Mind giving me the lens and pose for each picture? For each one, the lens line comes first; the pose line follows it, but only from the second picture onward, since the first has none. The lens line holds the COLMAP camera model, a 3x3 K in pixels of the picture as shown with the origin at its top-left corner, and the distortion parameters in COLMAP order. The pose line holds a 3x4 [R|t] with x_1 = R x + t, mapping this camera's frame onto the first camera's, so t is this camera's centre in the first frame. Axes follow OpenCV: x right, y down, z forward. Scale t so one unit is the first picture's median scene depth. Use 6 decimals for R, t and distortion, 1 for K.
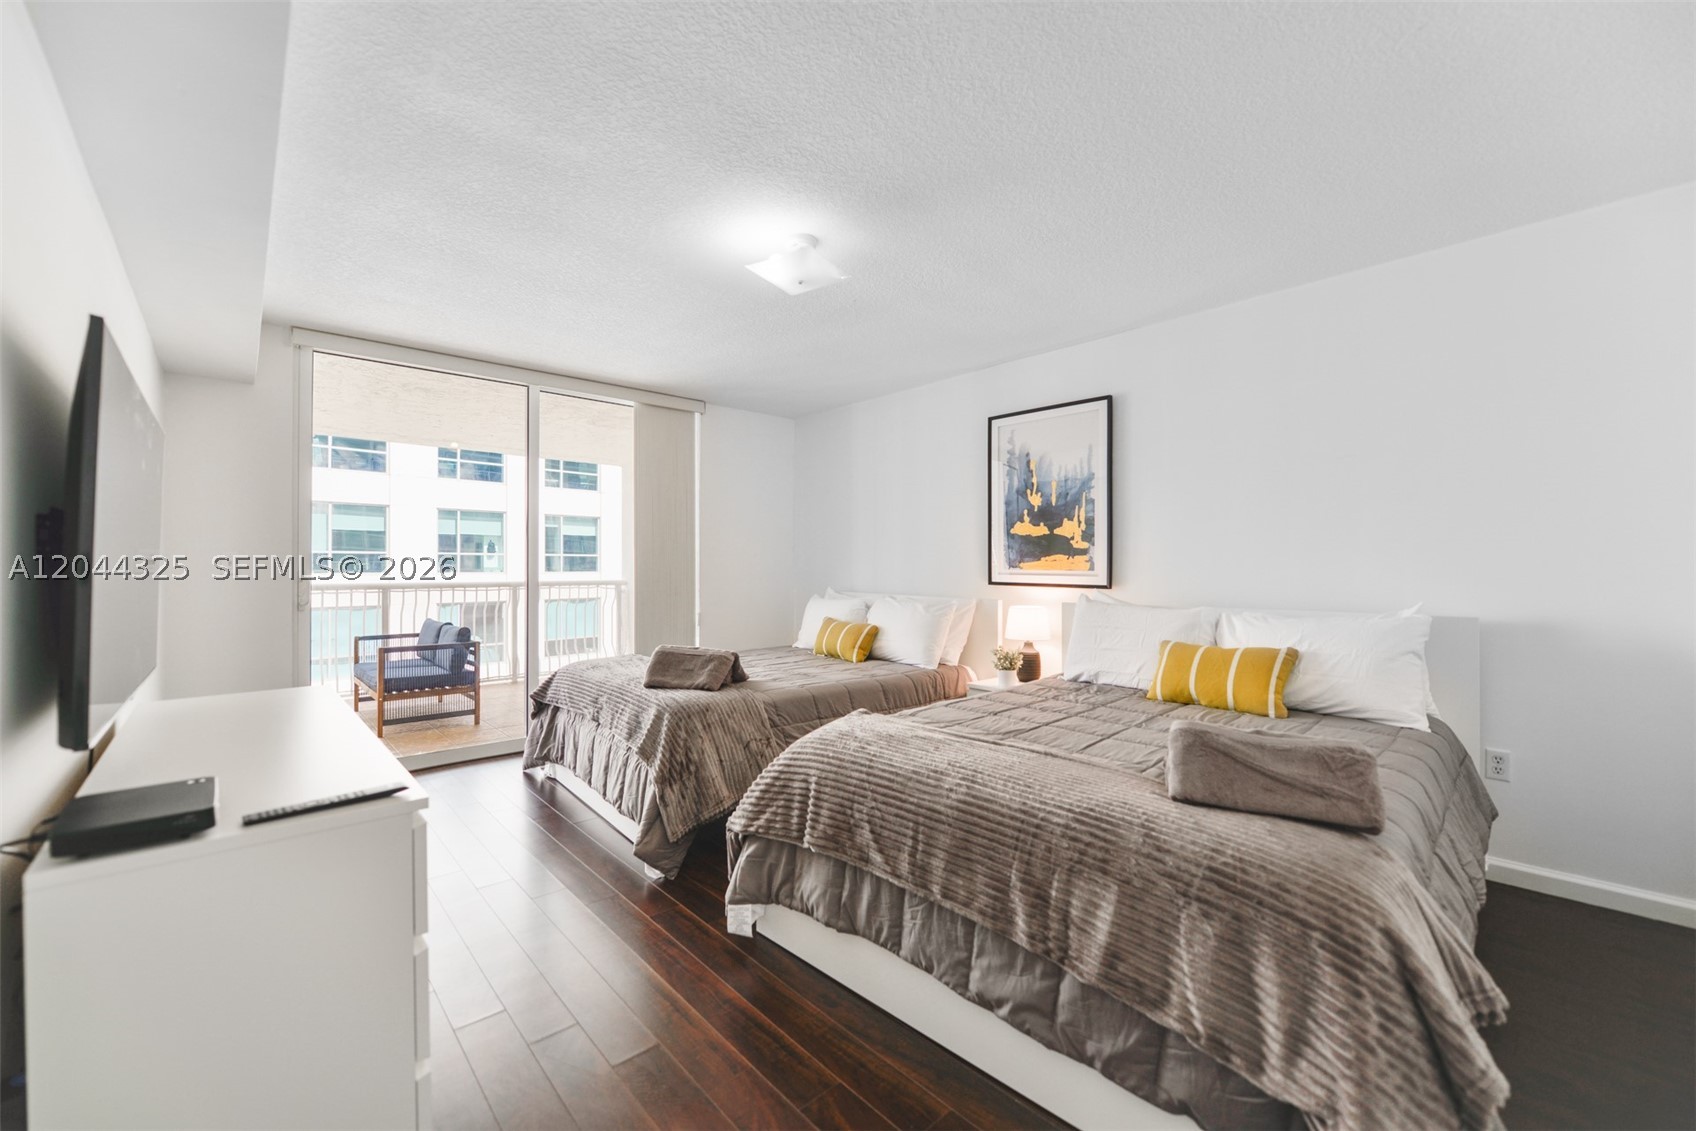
lens RADIAL K [[675.3, 0, 850.8], [0, 675.3, 564.0], [0, 0, 1]] dist [0.004761, -0.002227]
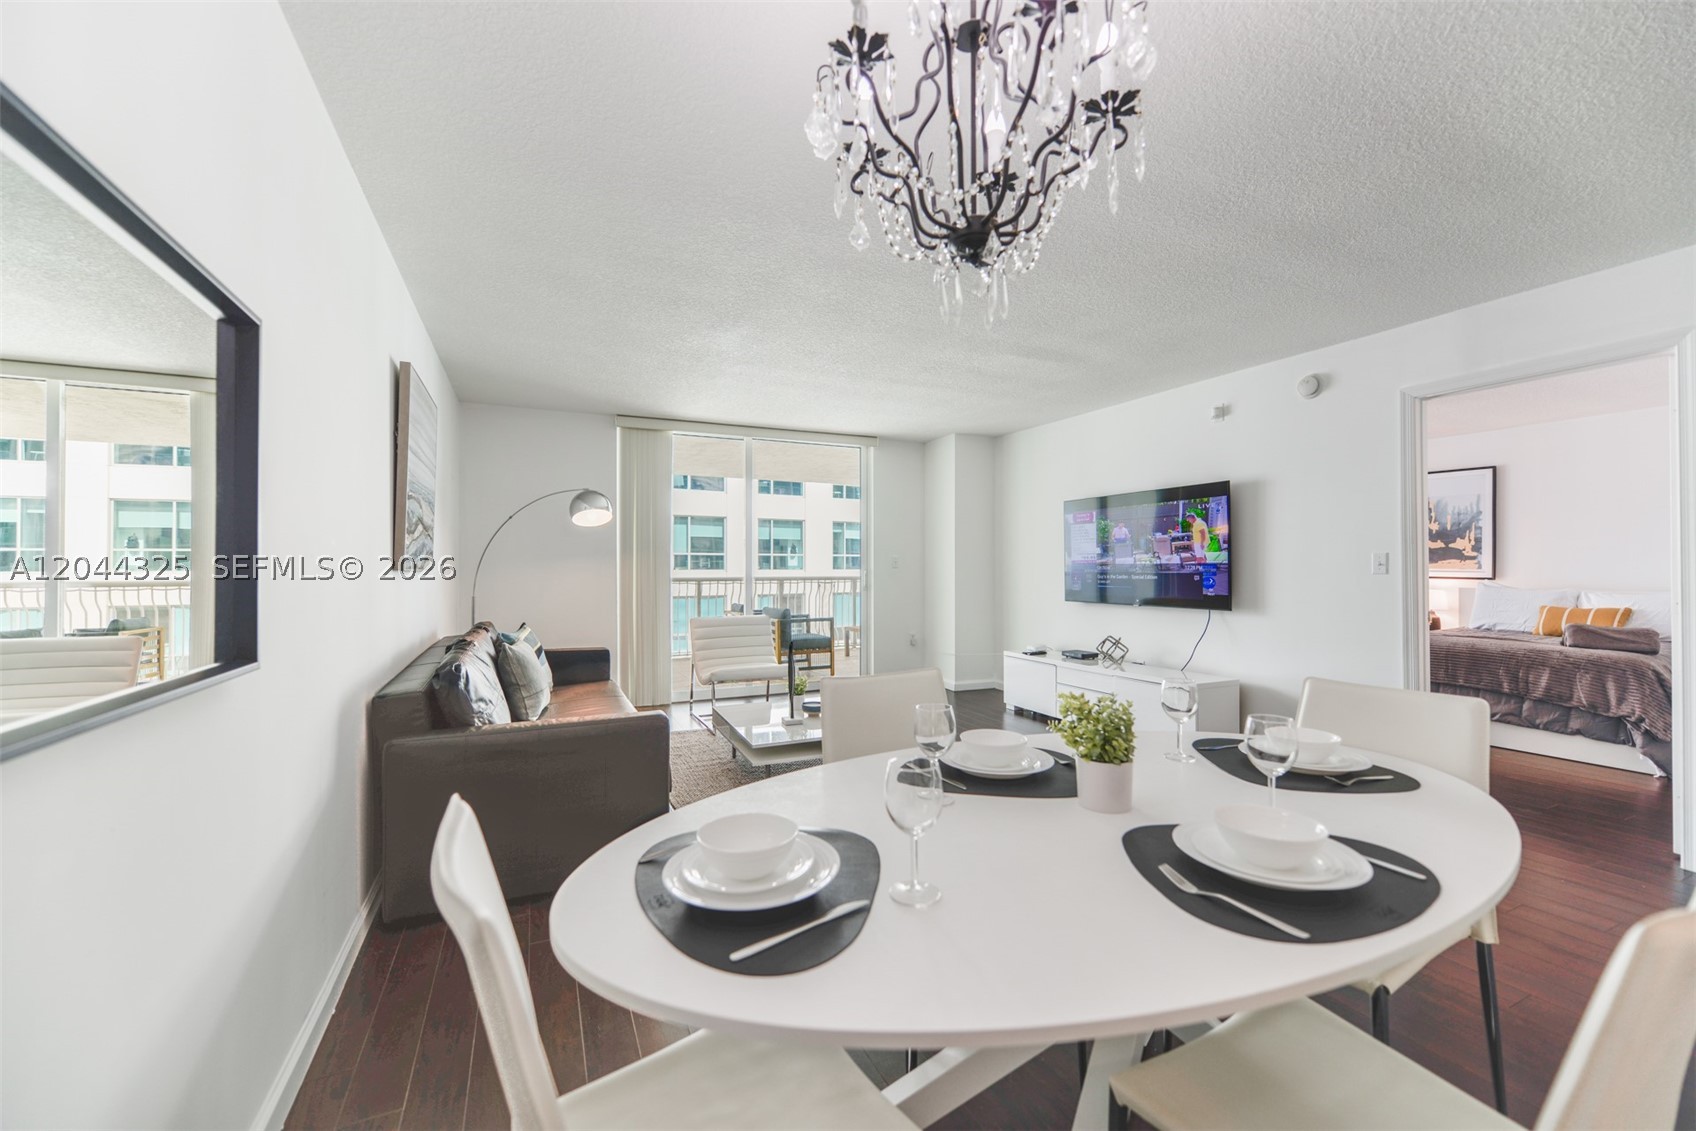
lens RADIAL K [[675.3, 0, 848.8], [0, 675.3, 566.6], [0, 0, 1]] dist [0.004761, -0.002227]
pose [[0.957113, 0.002784, -0.289701, -0.671928], [-0.001096, 0.999981, 0.005989, -0.004646], [0.289713, -0.005414, 0.957098, -1.092875]]
